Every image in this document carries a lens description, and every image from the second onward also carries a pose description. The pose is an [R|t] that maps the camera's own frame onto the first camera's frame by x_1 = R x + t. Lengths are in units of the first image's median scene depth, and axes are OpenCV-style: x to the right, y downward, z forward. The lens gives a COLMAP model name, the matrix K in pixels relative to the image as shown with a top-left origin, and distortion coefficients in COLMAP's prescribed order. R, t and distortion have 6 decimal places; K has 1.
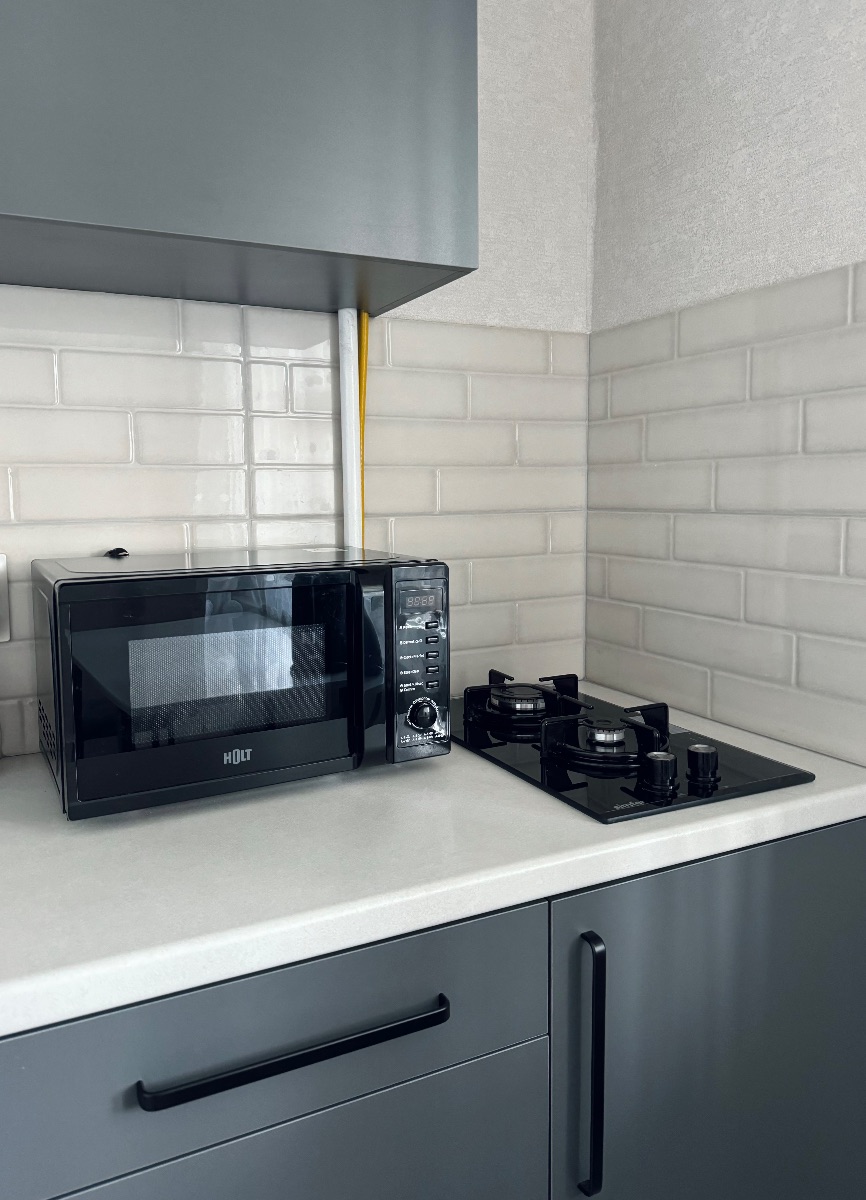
lens RADIAL K [[874.4, 0, 432.5], [0, 874.4, 598.6], [0, 0, 1]] dist [0.005233, -0.006598]
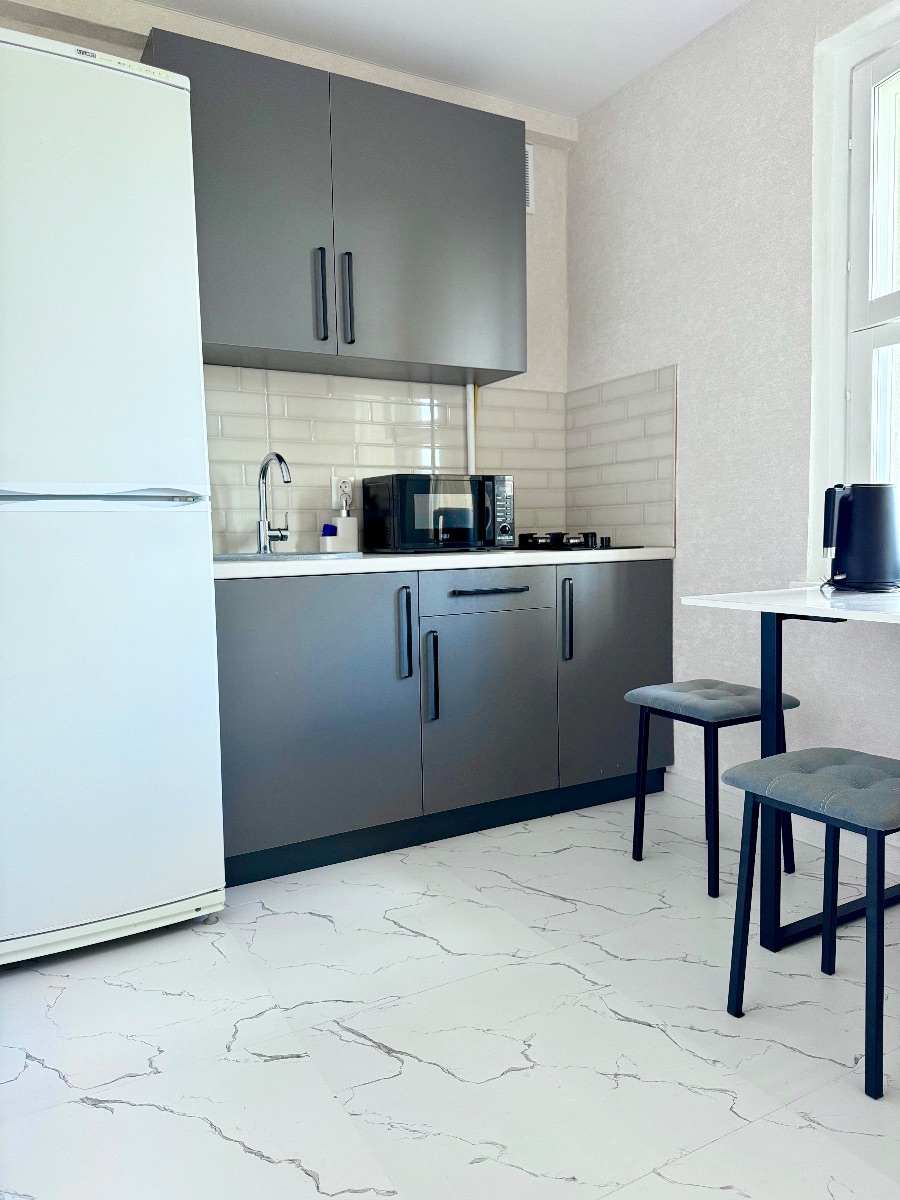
lens RADIAL K [[850.2, 0, 440.6], [0, 850.2, 659.9], [0, 0, 1]] dist [-0.000567, -0.038559]
pose [[0.999457, -0.014244, 0.029698, -0.253631], [0.013631, 0.999692, 0.020755, 0.389995], [-0.029985, -0.020339, 0.999343, -1.386406]]
